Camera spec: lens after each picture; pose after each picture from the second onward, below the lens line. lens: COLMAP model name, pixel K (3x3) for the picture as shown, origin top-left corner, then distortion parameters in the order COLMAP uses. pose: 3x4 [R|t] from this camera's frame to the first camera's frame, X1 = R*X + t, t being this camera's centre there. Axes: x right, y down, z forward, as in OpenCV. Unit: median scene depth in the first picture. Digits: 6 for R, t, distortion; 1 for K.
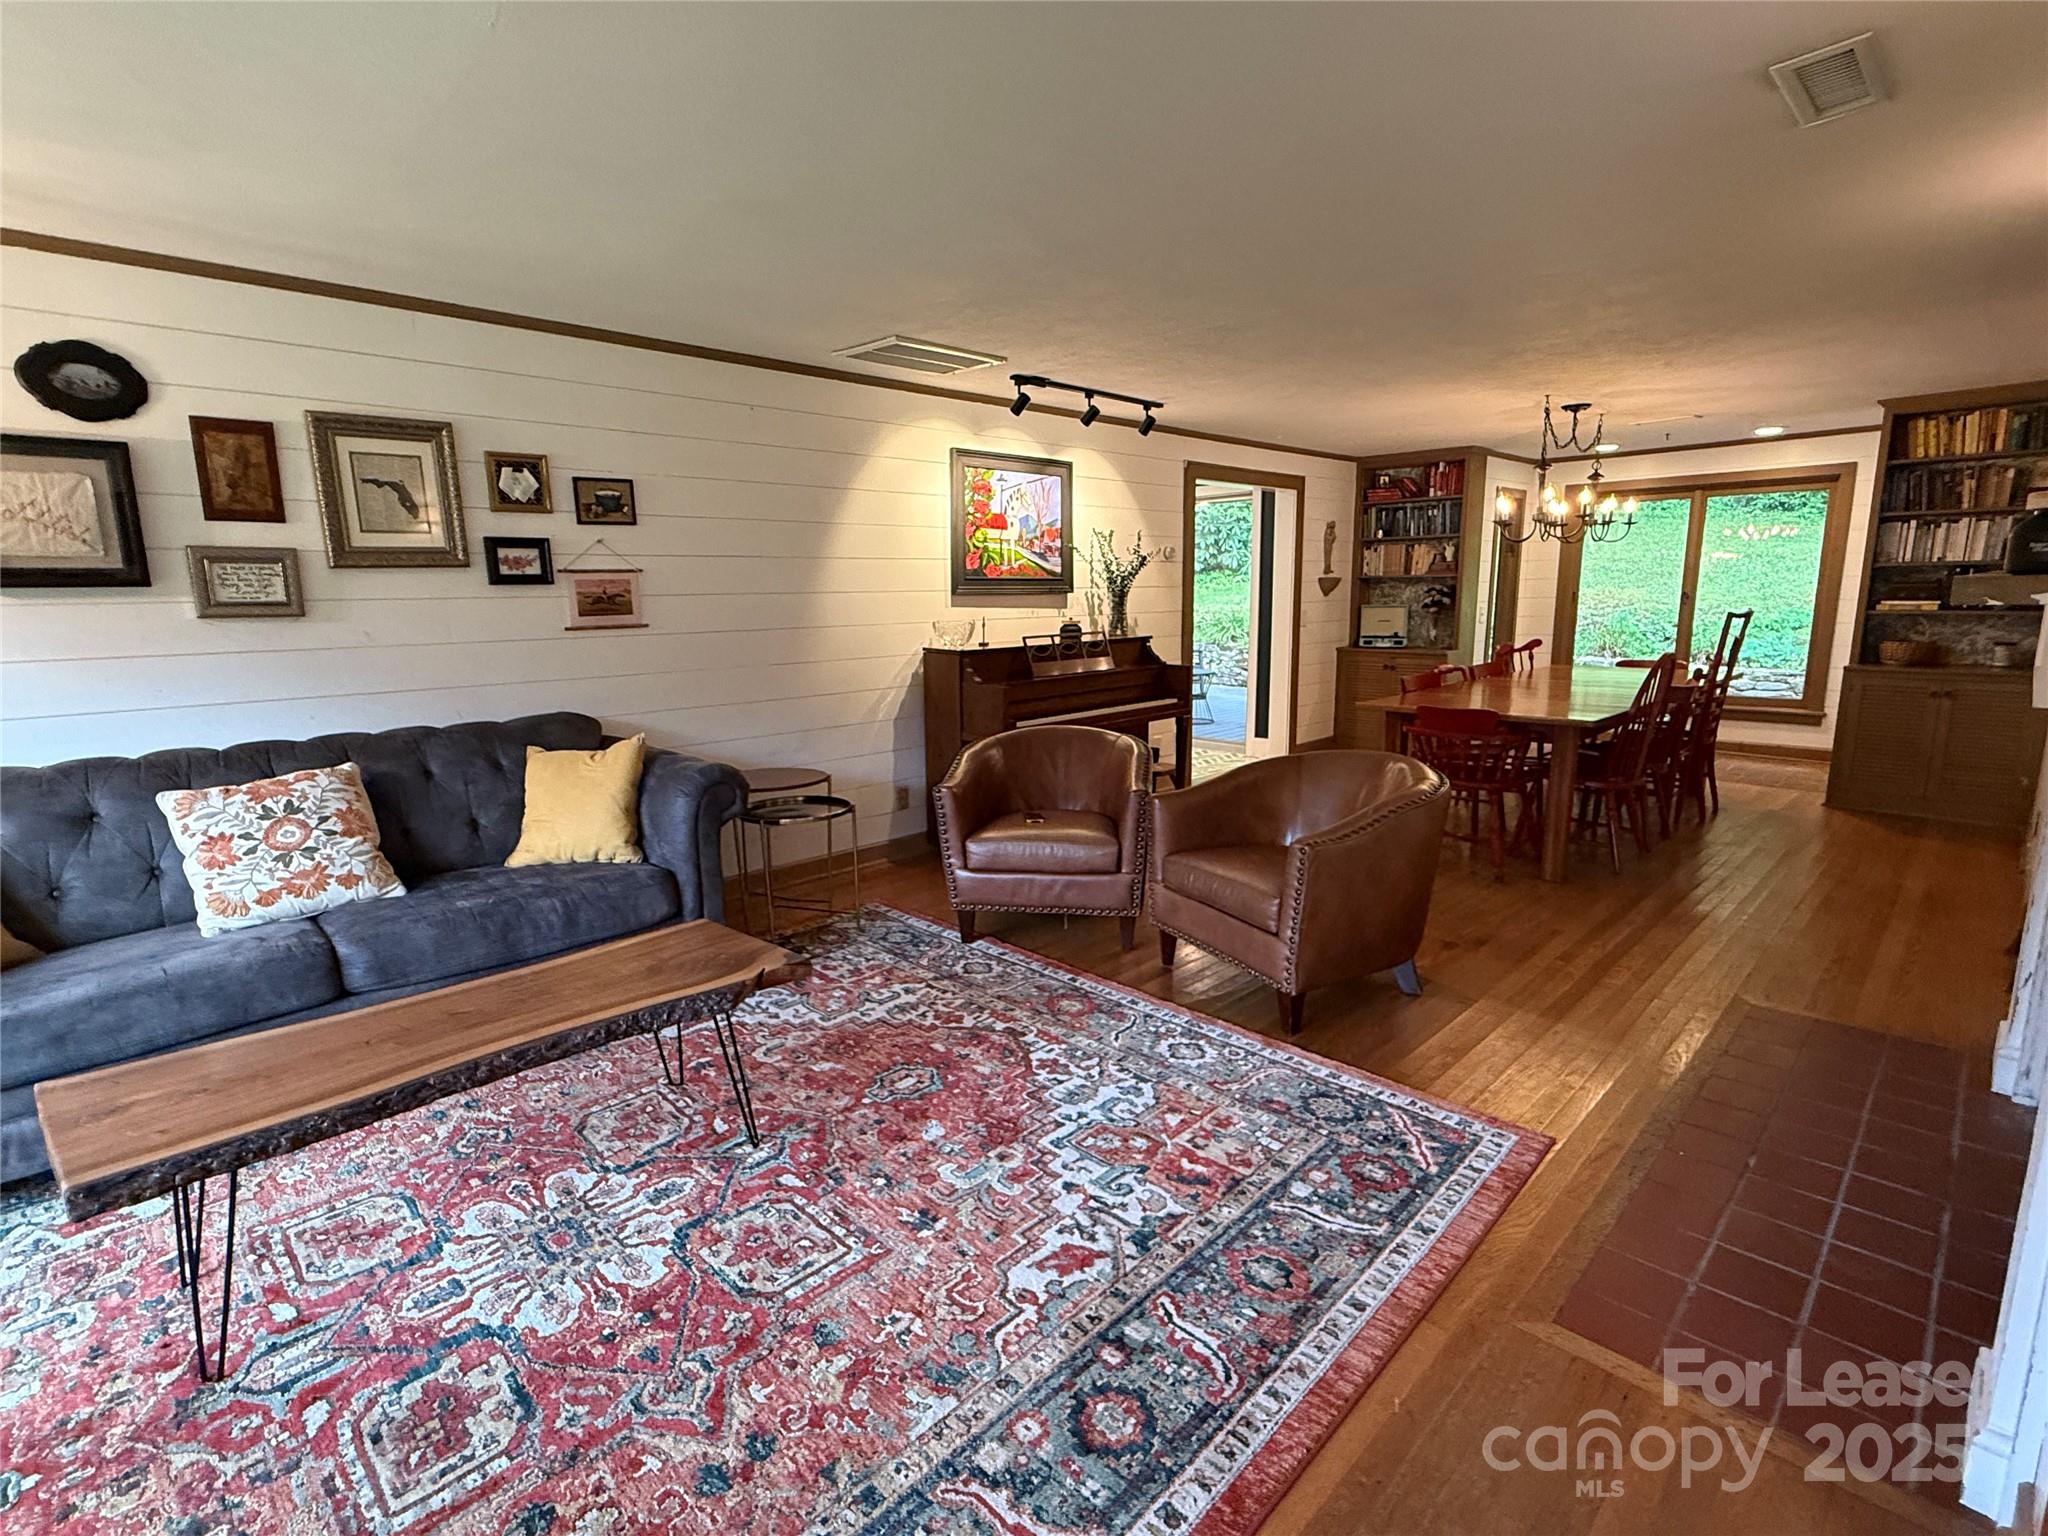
lens RADIAL K [[963.7, 0, 1023.7], [0, 963.7, 769.7], [0, 0, 1]] dist [-0.000393, 0.001075]
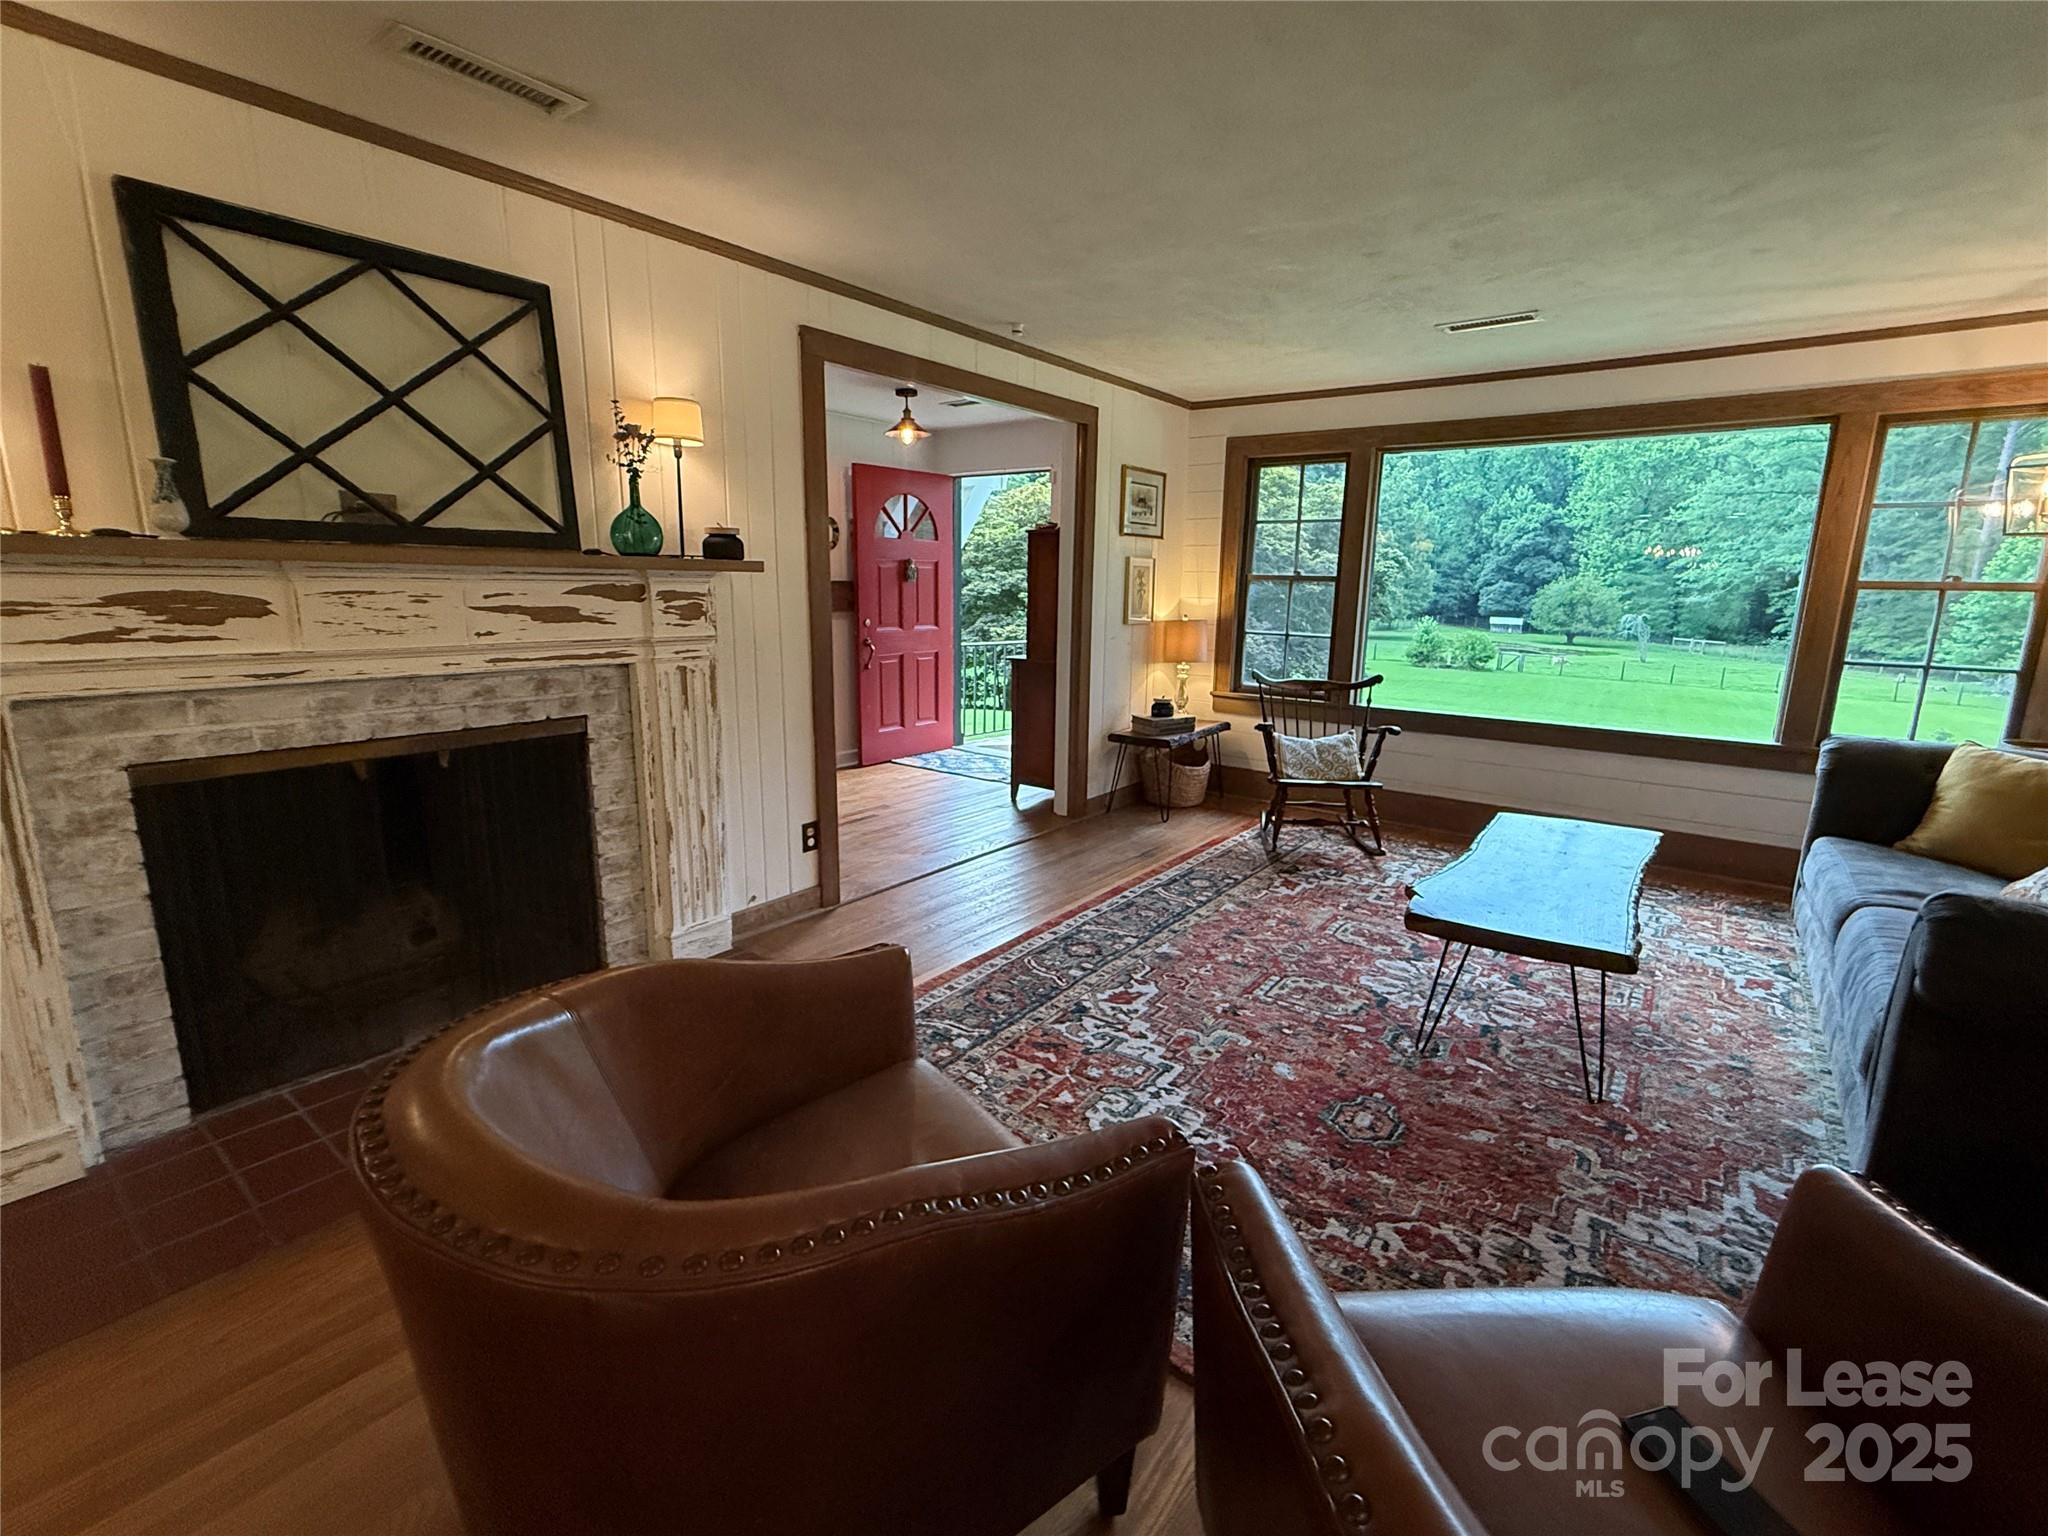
lens RADIAL K [[916.4, 0, 1019.5], [0, 916.4, 766.7], [0, 0, 1]] dist [0.002804, -0.000651]
pose [[-0.989711, 0.029371, -0.140035, 0.341846], [-0.026273, 0.924760, 0.379644, -0.329521], [0.140649, 0.379417, -0.914473, 1.818369]]
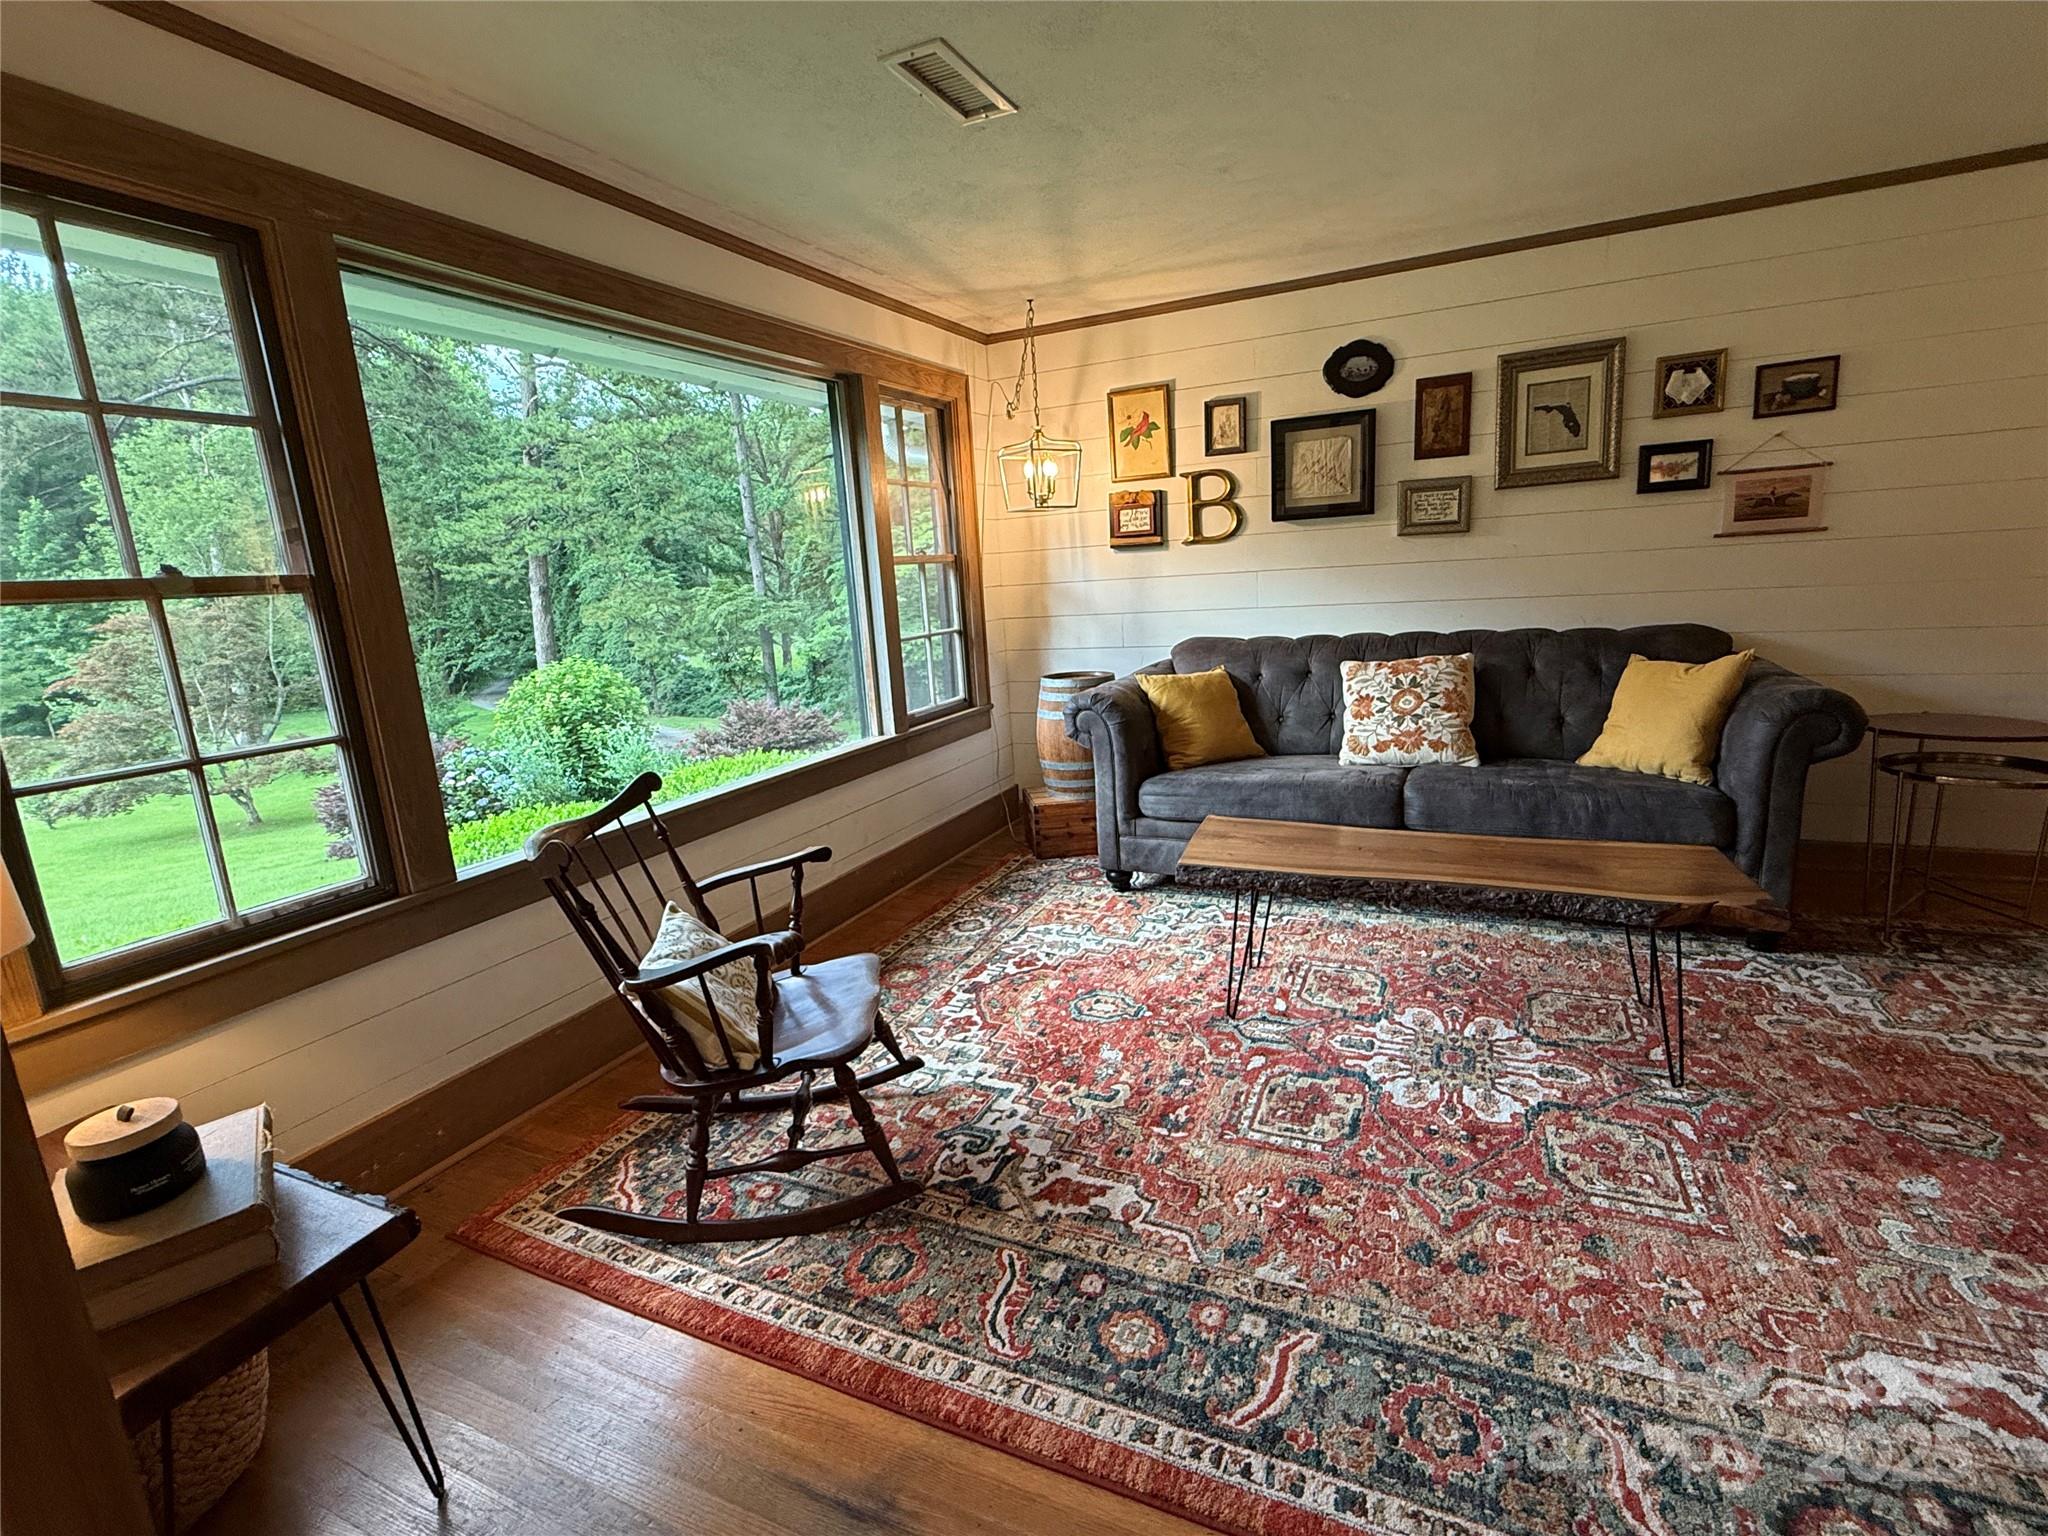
lens RADIAL K [[963.7, 0, 1019.1], [0, 963.7, 768.3], [0, 0, 1]] dist [-0.000393, 0.001075]
pose [[0.352258, 0.183386, -0.917760, 0.299042], [-0.116563, 0.981576, 0.151398, 0.021583], [0.928616, 0.053646, 0.367144, 0.049597]]
